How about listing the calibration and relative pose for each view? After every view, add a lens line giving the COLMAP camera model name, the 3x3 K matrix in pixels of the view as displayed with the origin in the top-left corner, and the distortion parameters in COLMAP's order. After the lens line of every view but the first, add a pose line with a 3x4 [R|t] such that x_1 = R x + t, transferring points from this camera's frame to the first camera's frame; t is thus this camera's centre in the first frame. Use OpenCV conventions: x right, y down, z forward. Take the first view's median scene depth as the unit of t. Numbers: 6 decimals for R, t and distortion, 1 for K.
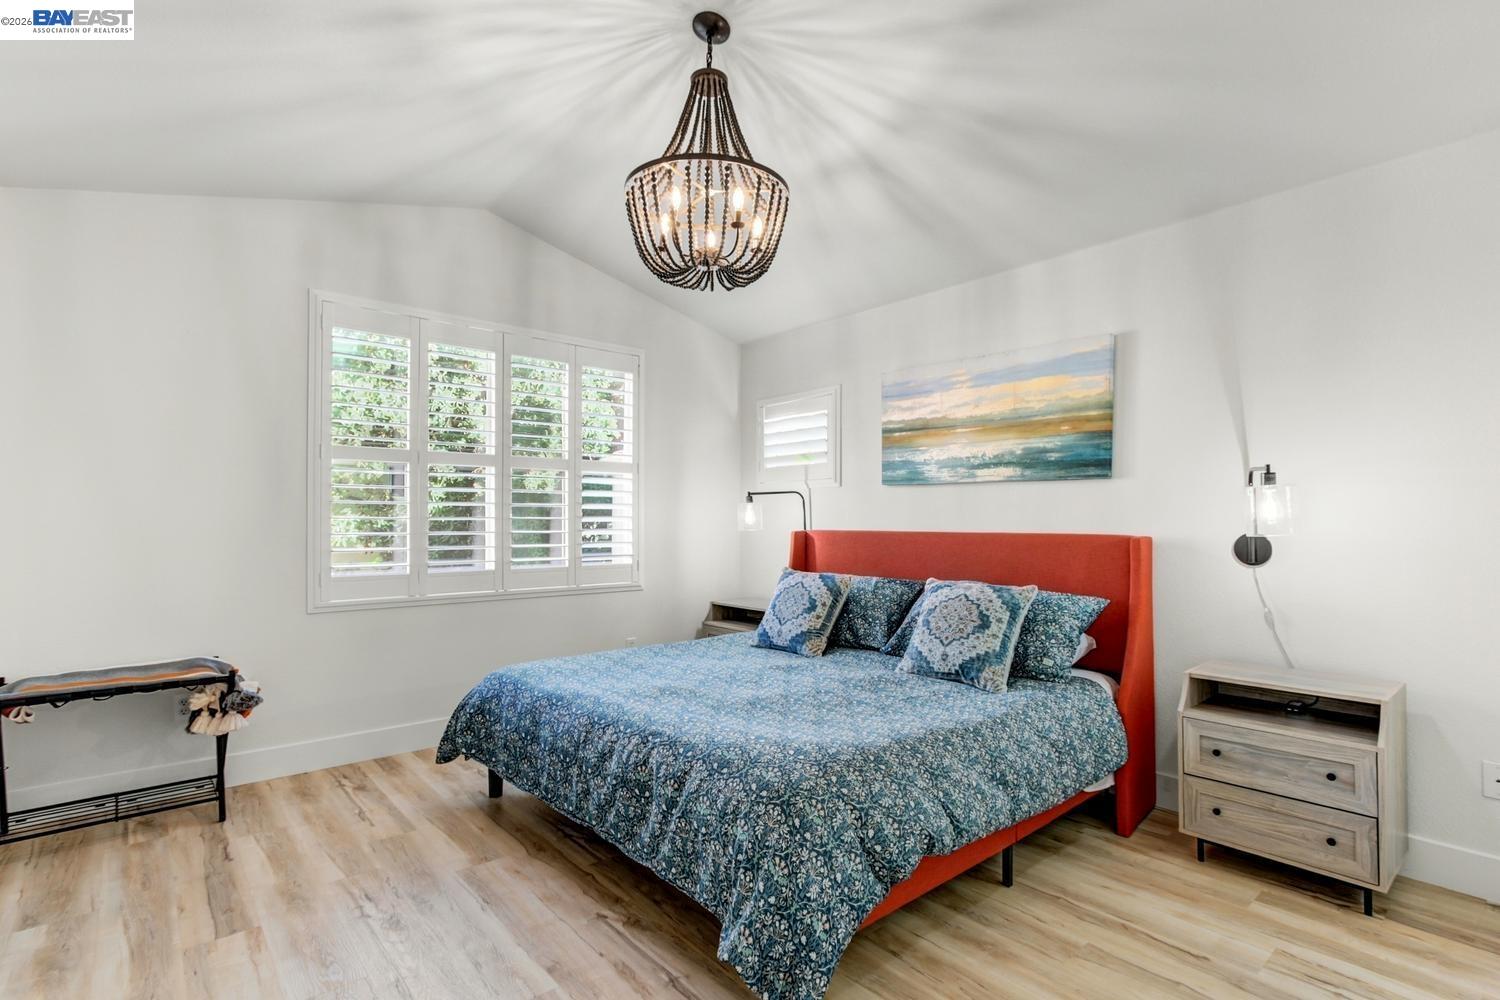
lens RADIAL K [[707.0, 0, 750.6], [0, 707.0, 511.7], [0, 0, 1]] dist [0.000134, 0.000404]
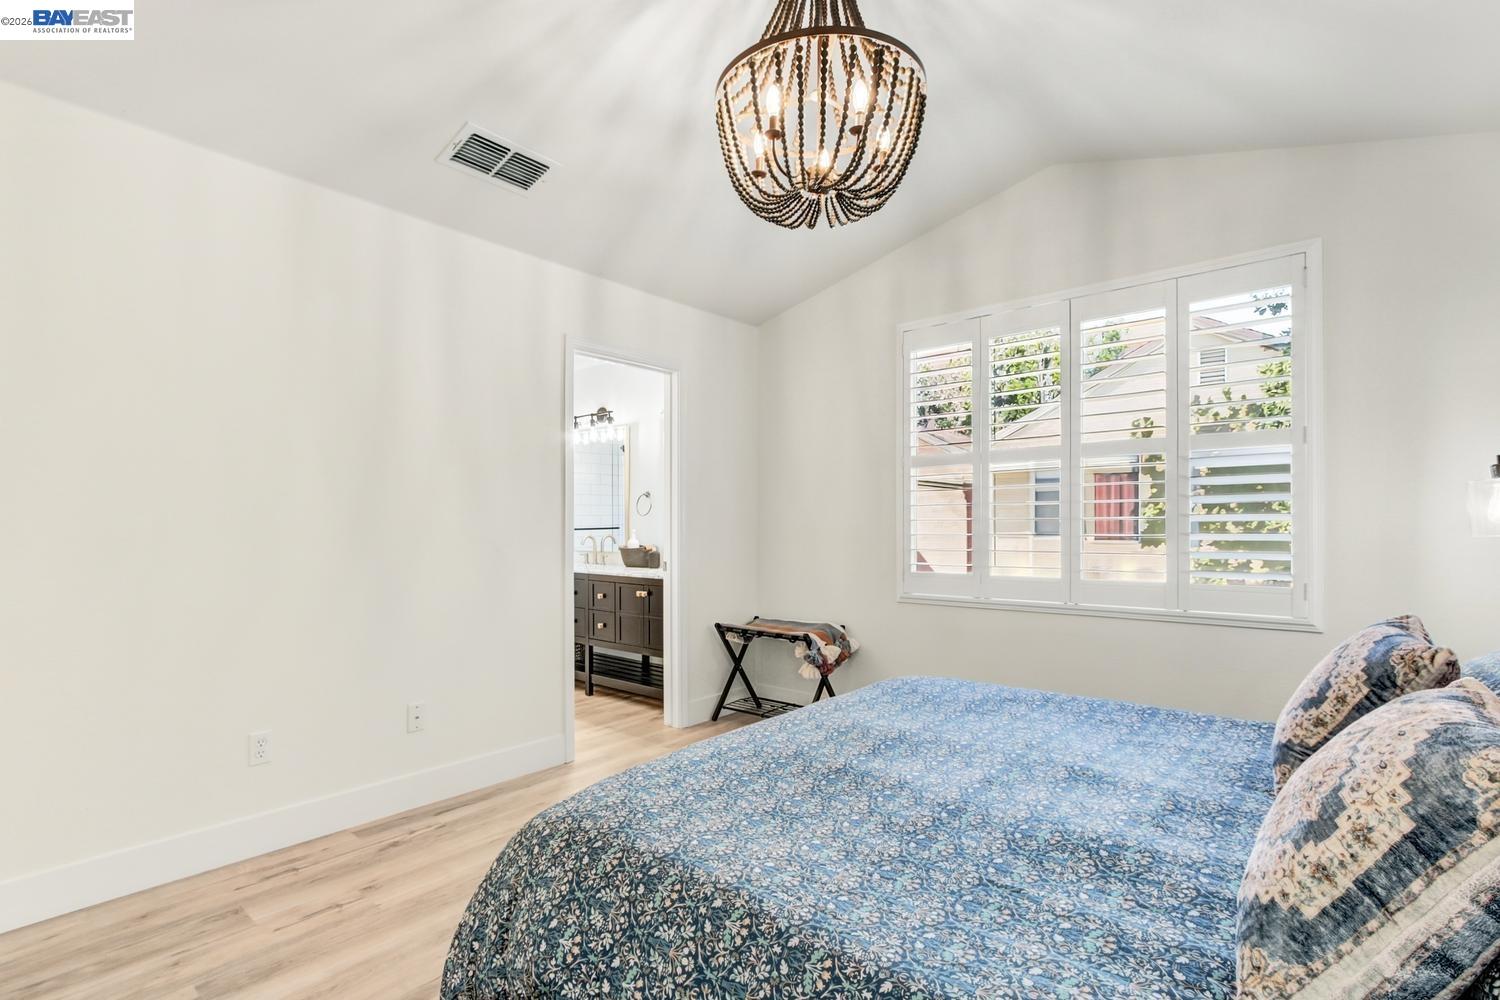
lens RADIAL K [[707.0, 0, 750.6], [0, 707.0, 511.7], [0, 0, 1]] dist [0.000134, 0.000404]
pose [[0.183832, -0.018974, -0.982774, 0.553760], [0.016491, 0.999733, -0.016216, 0.013328], [0.982819, -0.013226, 0.184096, 0.621838]]
